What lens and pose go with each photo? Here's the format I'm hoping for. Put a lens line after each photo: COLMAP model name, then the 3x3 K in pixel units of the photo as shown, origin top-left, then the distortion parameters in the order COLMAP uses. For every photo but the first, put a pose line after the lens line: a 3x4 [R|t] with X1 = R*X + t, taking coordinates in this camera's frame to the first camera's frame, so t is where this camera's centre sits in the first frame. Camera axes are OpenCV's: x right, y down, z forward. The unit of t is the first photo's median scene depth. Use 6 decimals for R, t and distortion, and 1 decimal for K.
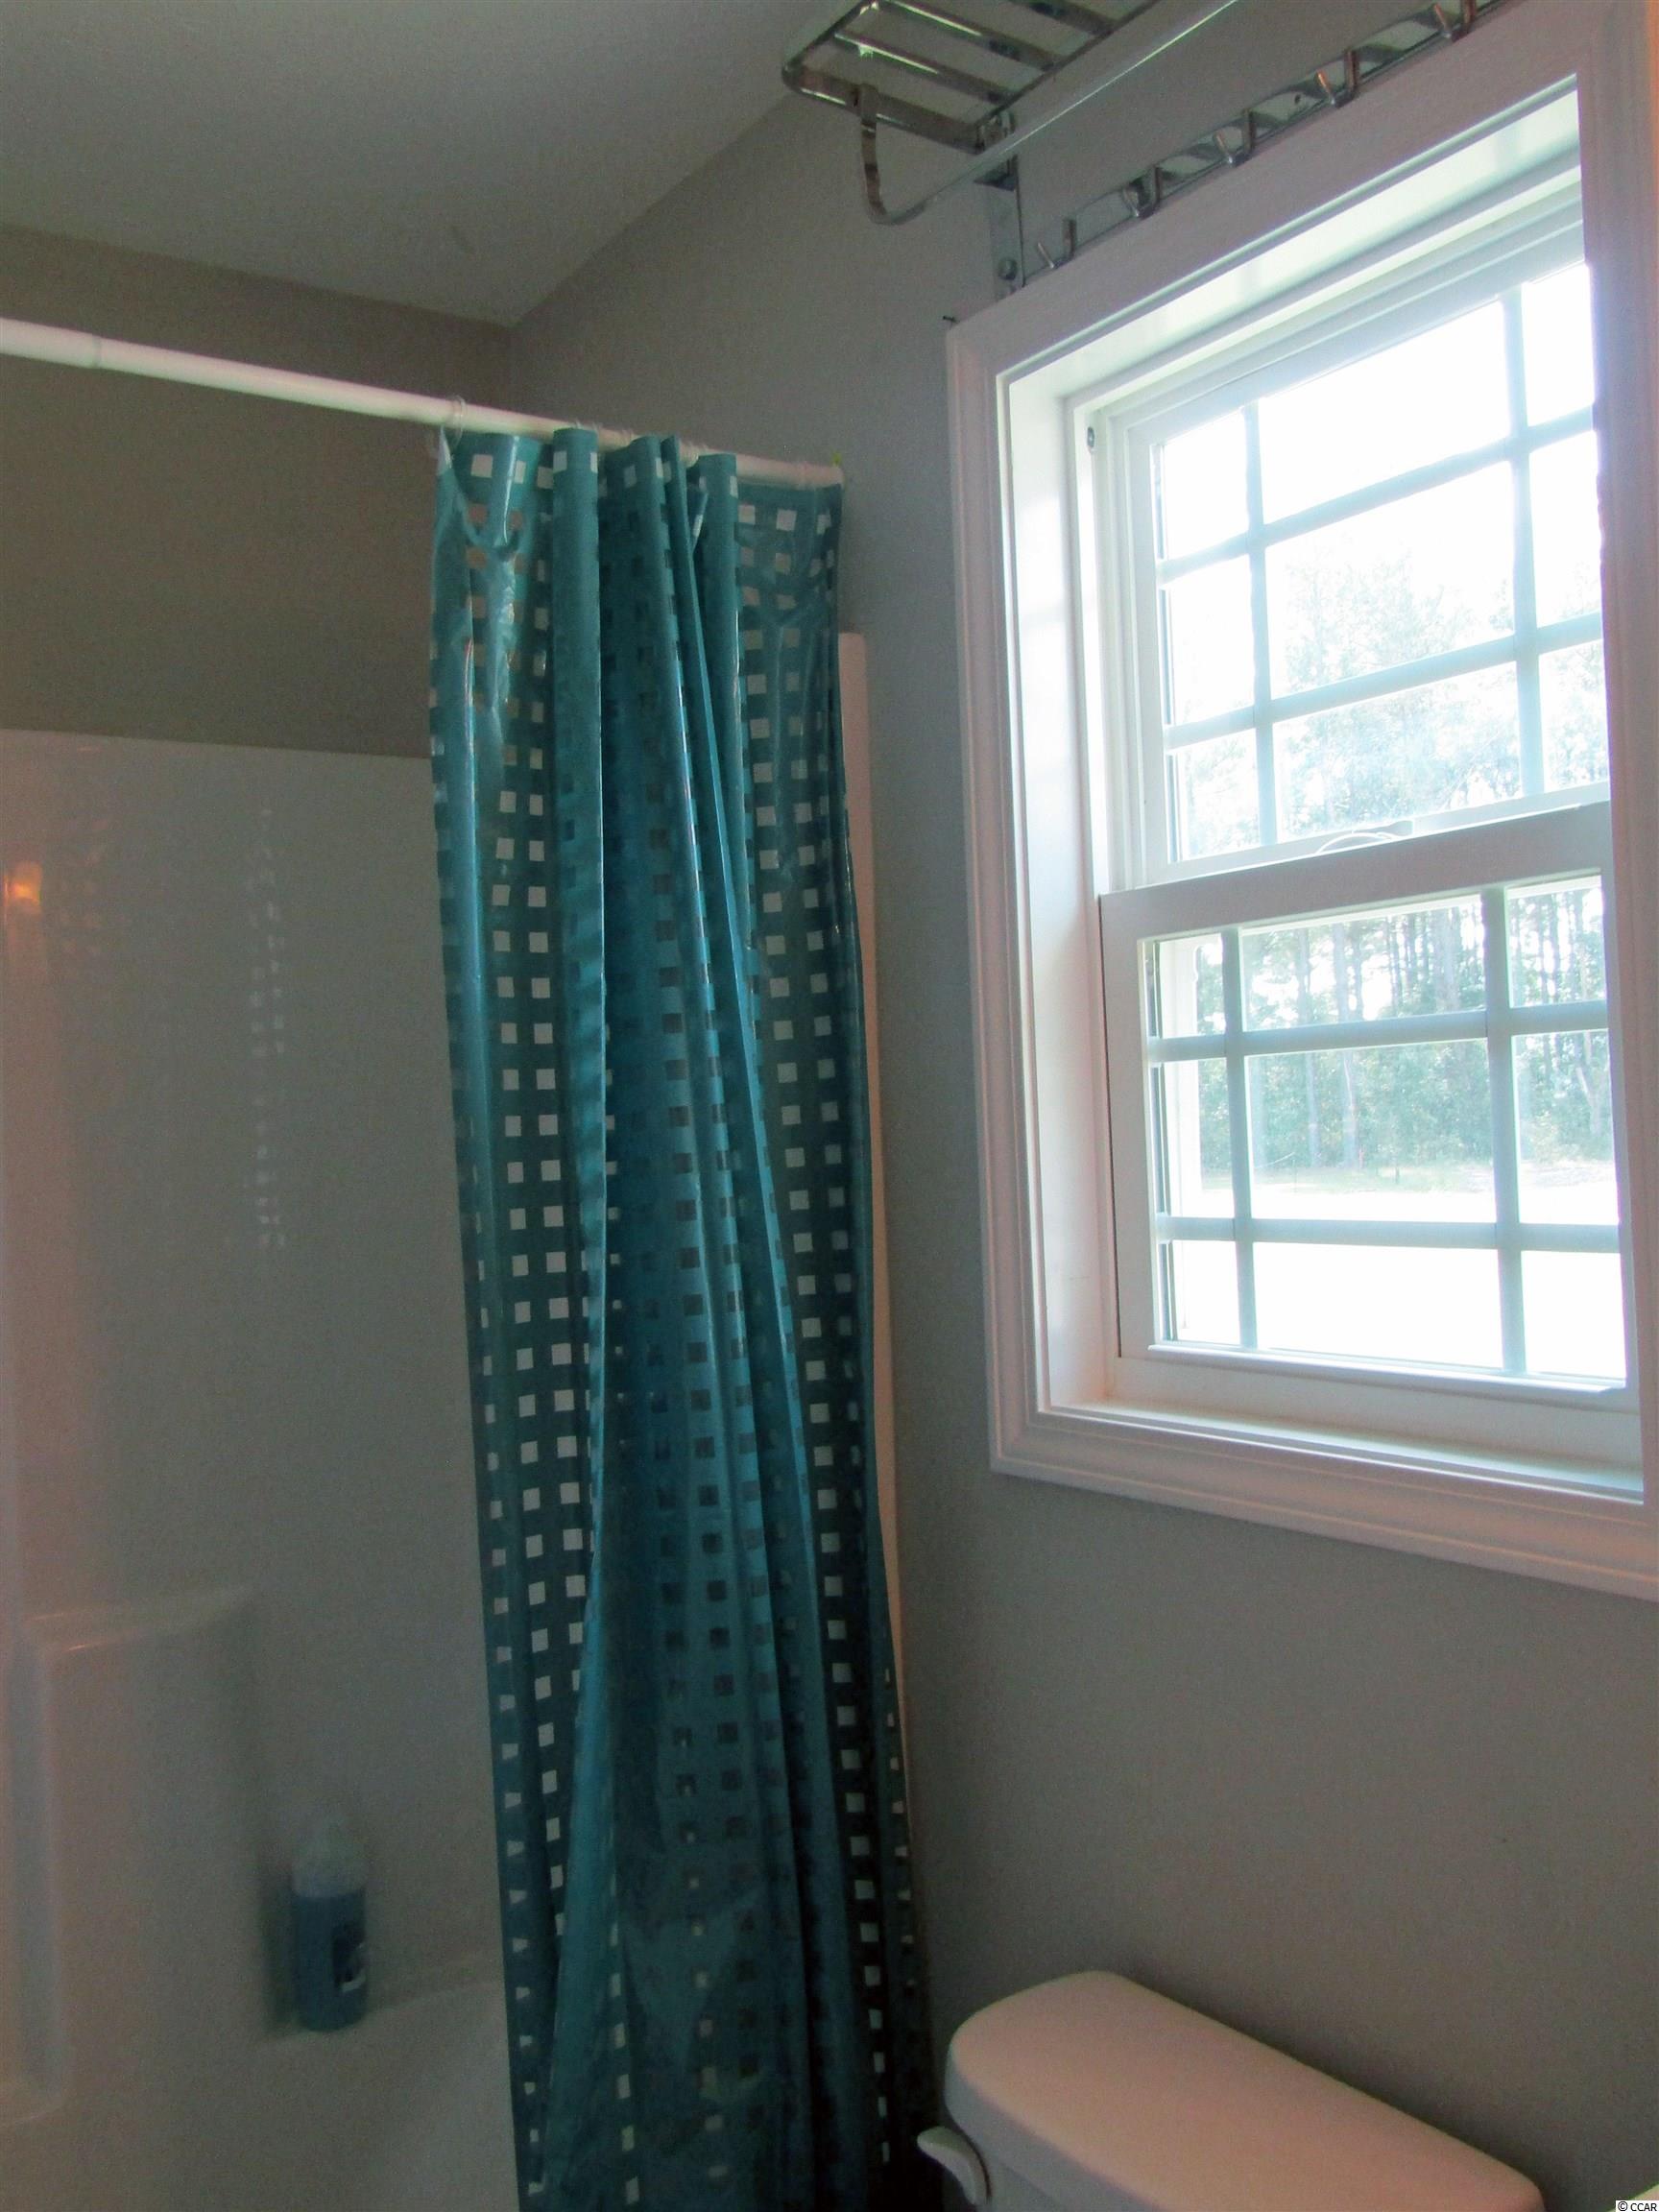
lens RADIAL K [[1965.5, 0, 836.2], [0, 1965.5, 1109.2], [0, 0, 1]] dist [-0.034910, 0.039109]
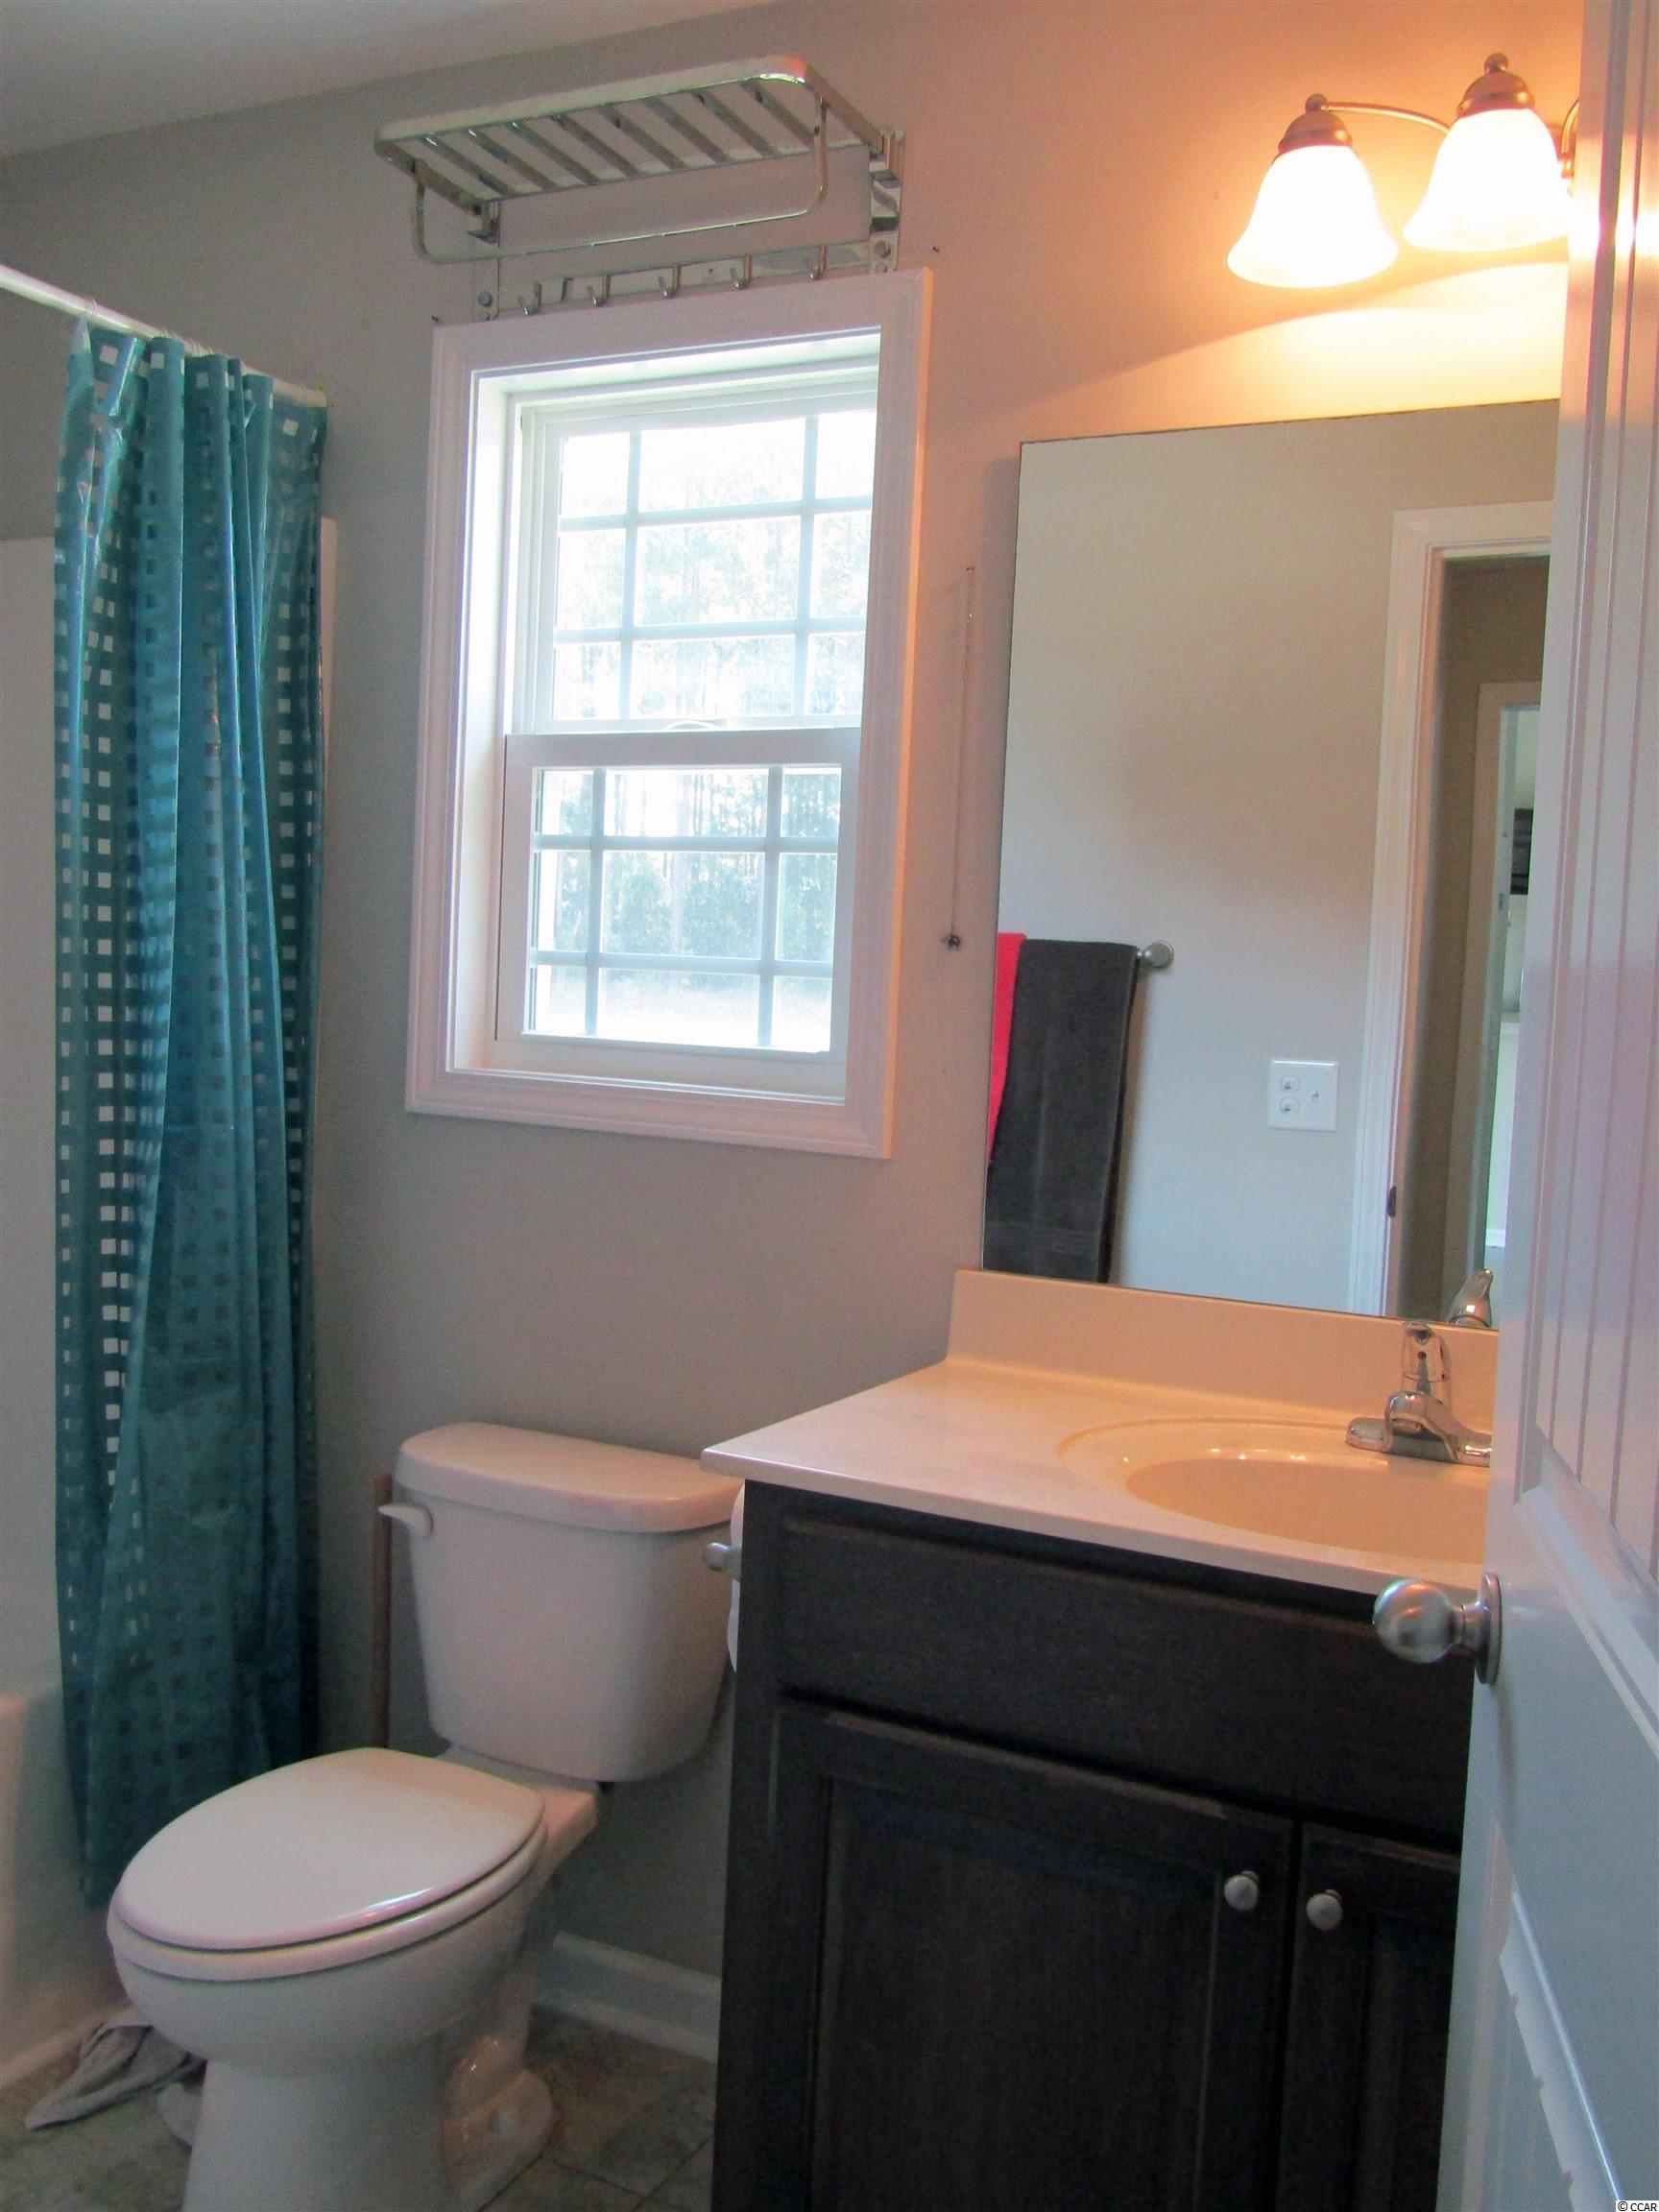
lens RADIAL K [[1965.5, 0, 827.4], [0, 1965.5, 1104.0], [0, 0, 1]] dist [-0.034910, 0.039109]
pose [[0.871477, 0.049185, 0.487964, -0.376925], [-0.088193, 0.994456, 0.057270, 0.066149], [-0.482441, -0.092944, 0.870983, -0.463664]]
